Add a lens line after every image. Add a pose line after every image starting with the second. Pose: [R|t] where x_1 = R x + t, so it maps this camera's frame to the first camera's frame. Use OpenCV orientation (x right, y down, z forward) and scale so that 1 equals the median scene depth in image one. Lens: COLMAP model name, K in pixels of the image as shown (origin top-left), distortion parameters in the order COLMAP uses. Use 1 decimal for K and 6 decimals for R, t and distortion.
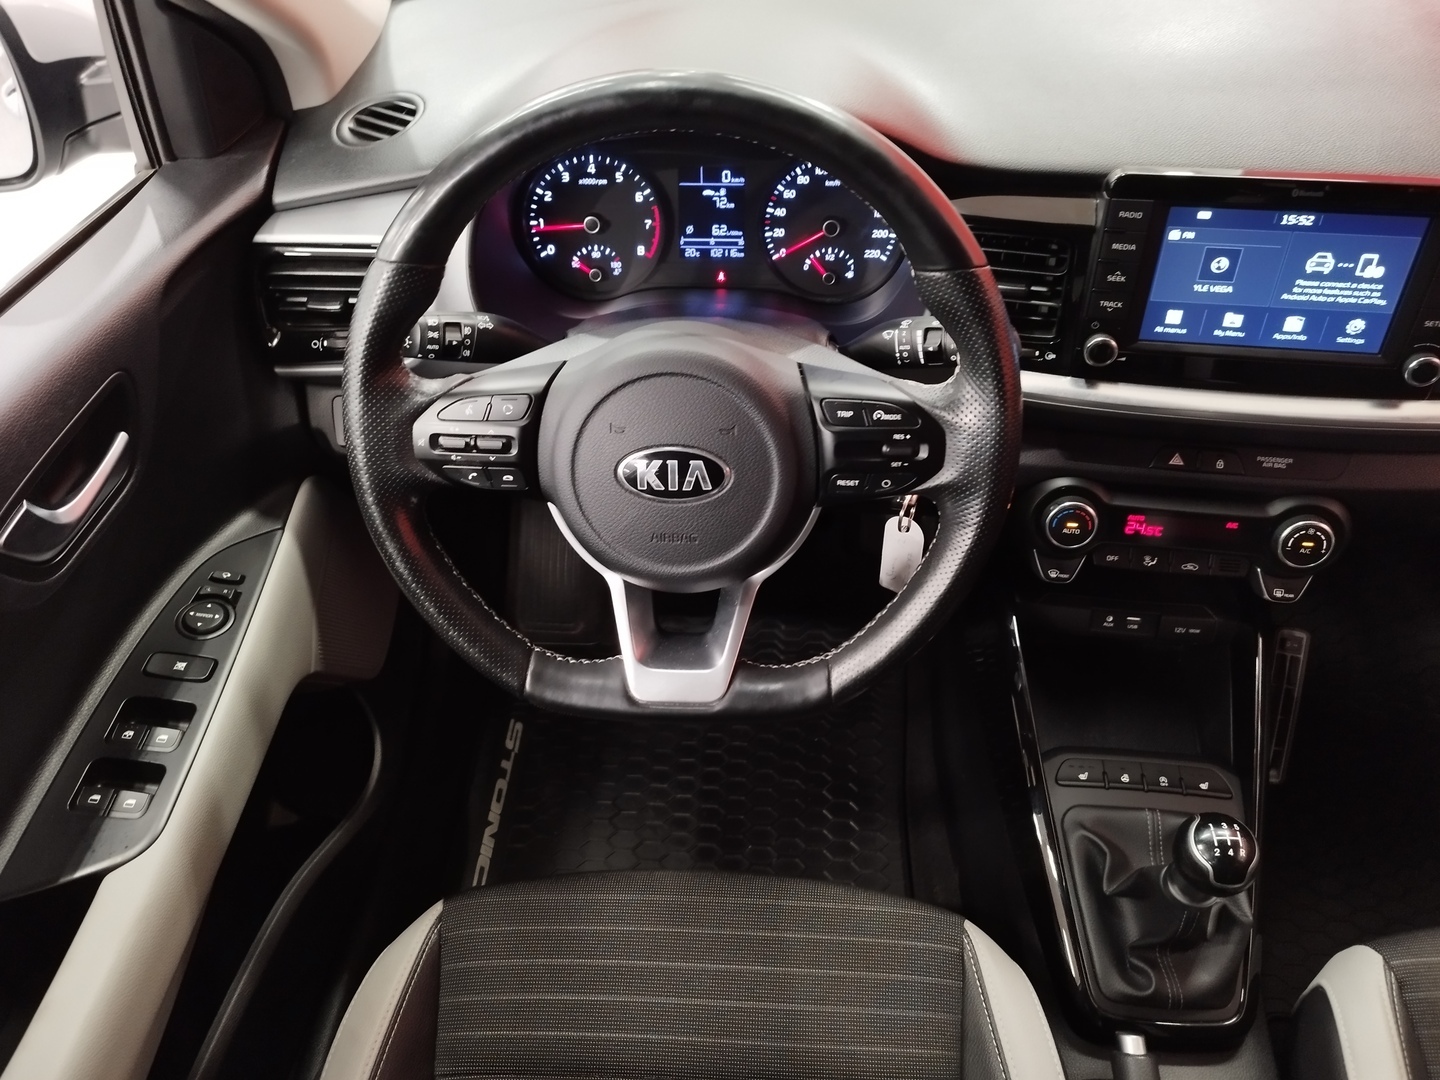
lens RADIAL K [[1053.2, 0, 717.0], [0, 1053.2, 520.7], [0, 0, 1]] dist [-0.014291, -0.001570]
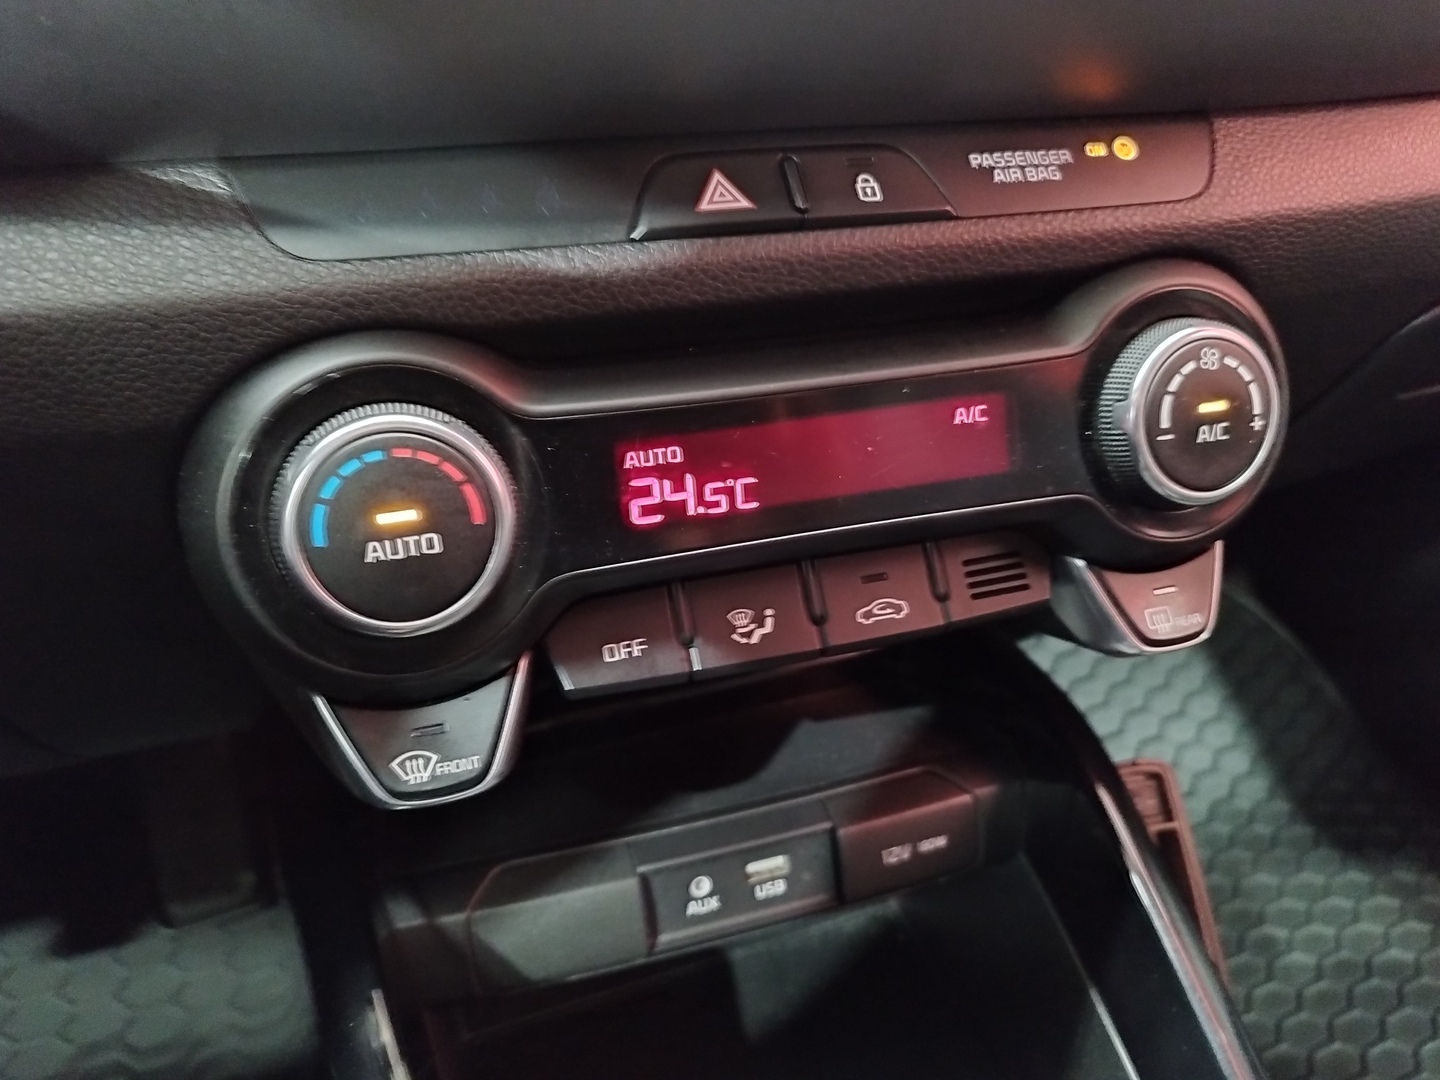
lens RADIAL K [[1053.2, 0, 717.0], [0, 1053.2, 520.7], [0, 0, 1]] dist [-0.014291, -0.001570]
pose [[0.900084, -0.175382, 0.398860, 0.306412], [0.289589, 0.924766, -0.246873, 0.080601], [-0.325555, 0.337712, 0.883156, 0.769230]]
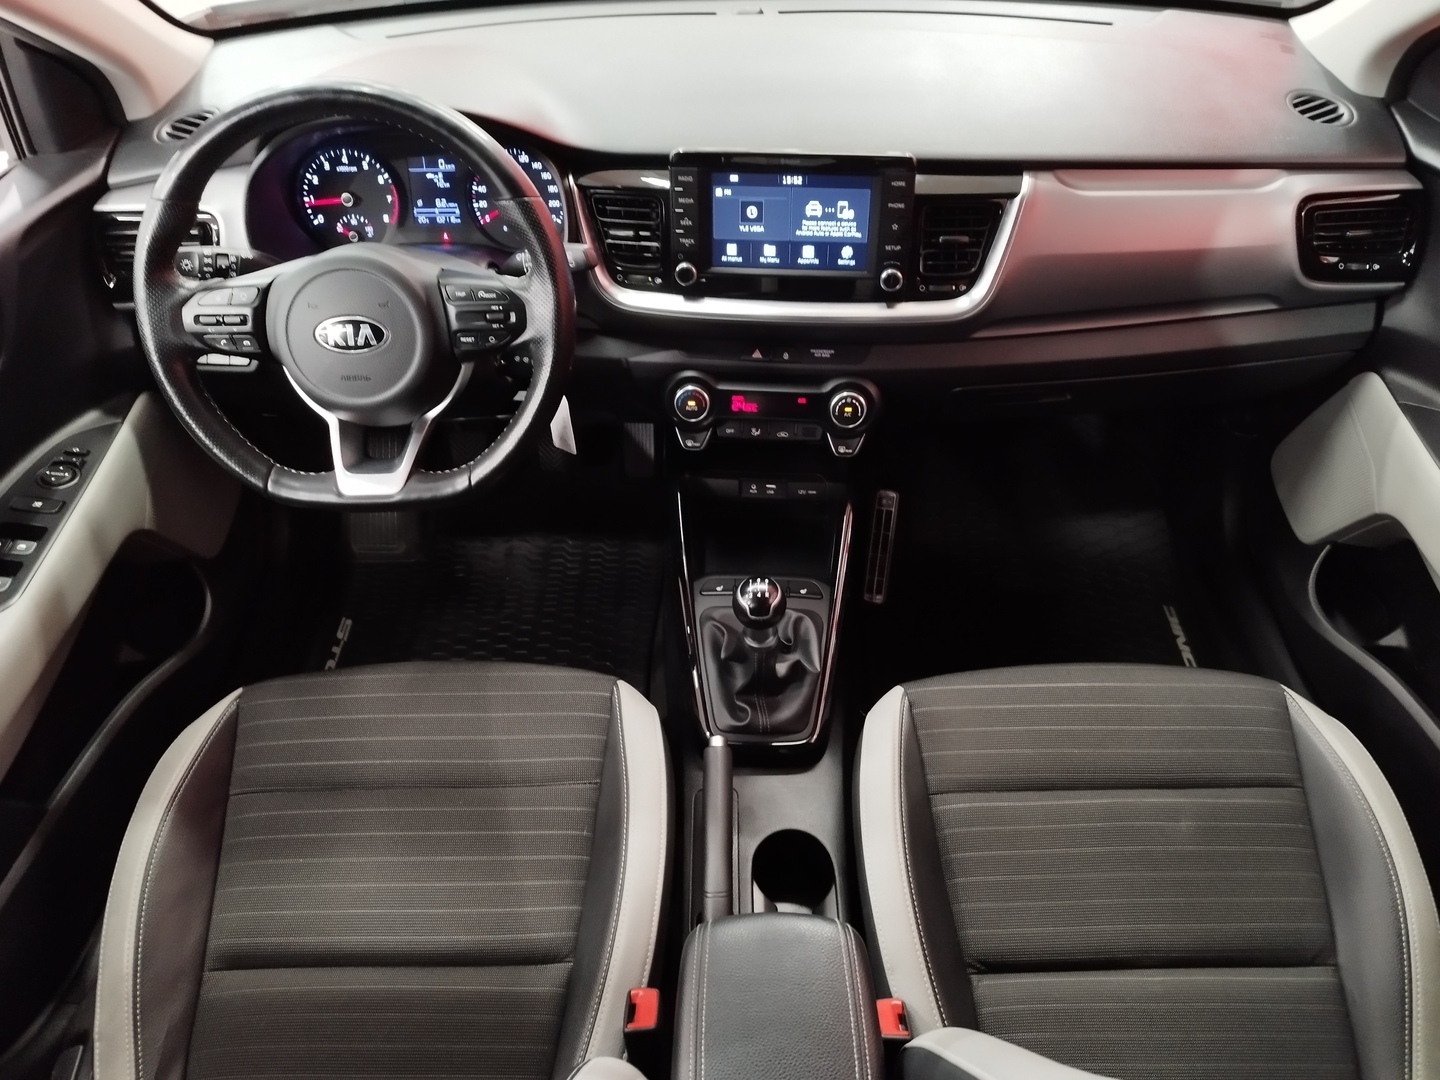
lens RADIAL K [[1039.3, 0, 743.3], [0, 1039.3, 534.6], [0, 0, 1]] dist [-0.002560, -0.021729]
pose [[0.997115, -0.029304, 0.070022, 0.301272], [0.031613, 0.998985, -0.032095, 0.228265], [-0.069011, 0.034216, 0.997029, -0.402531]]
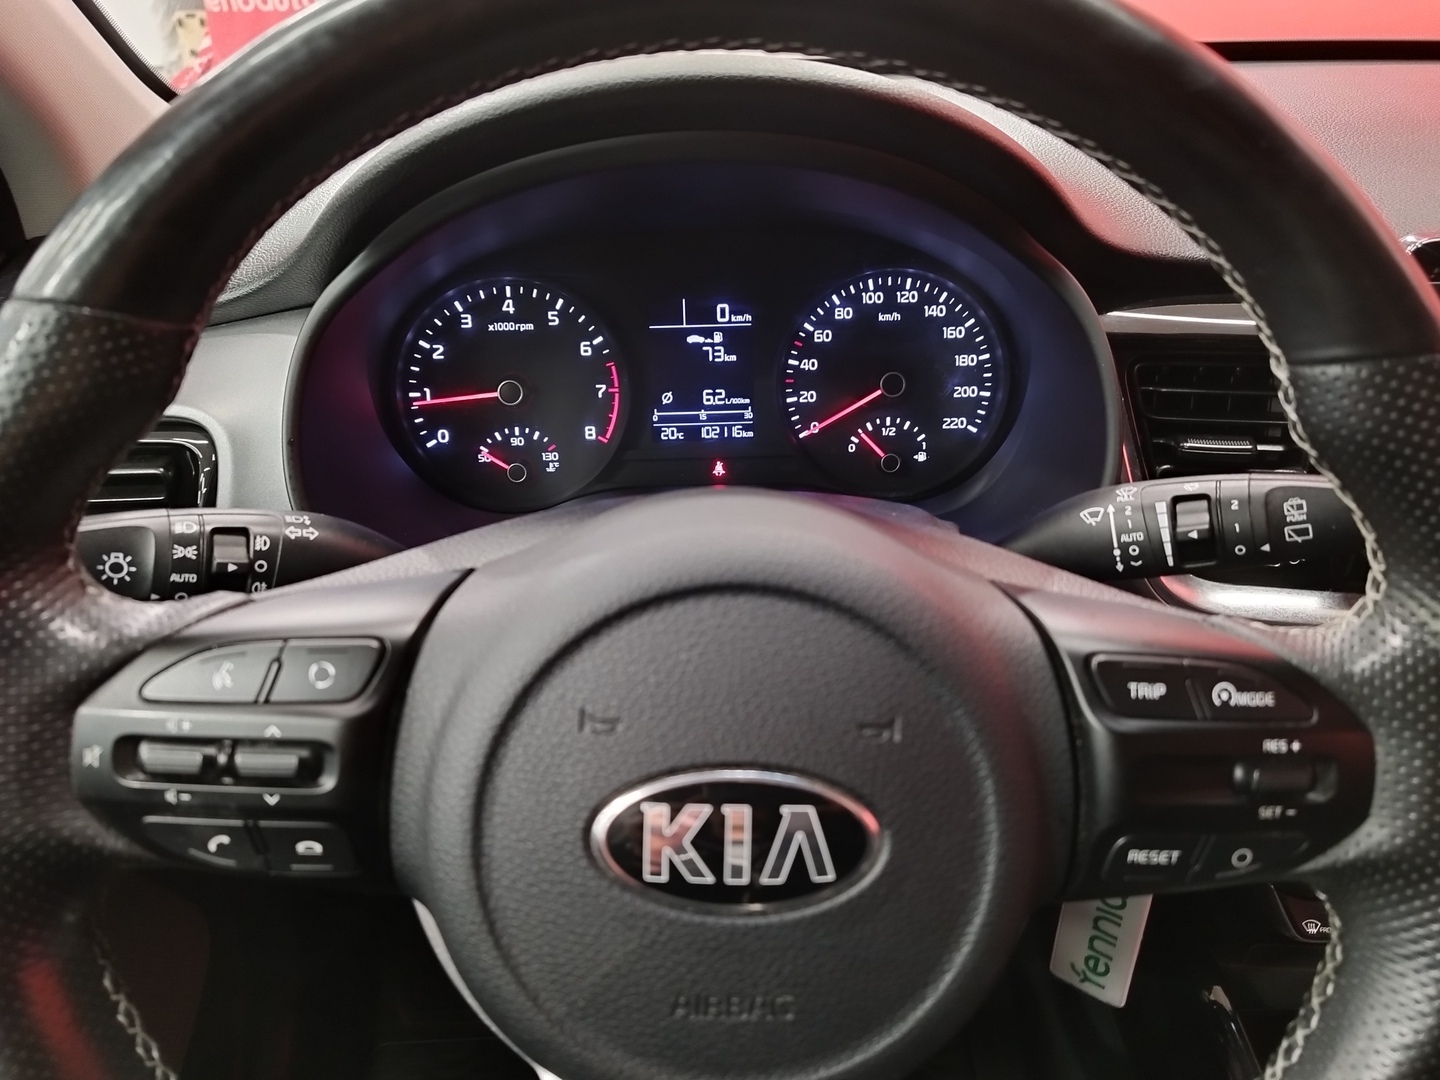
lens RADIAL K [[1034.6, 0, 720.0], [0, 1034.6, 540.0], [0, 0, 1]] dist [0.054202, -0.120021]
pose [[0.994731, -0.040514, 0.094176, -0.057904], [0.061961, 0.969428, -0.237423, -0.044134], [-0.081678, 0.242007, 0.966830, 0.424267]]
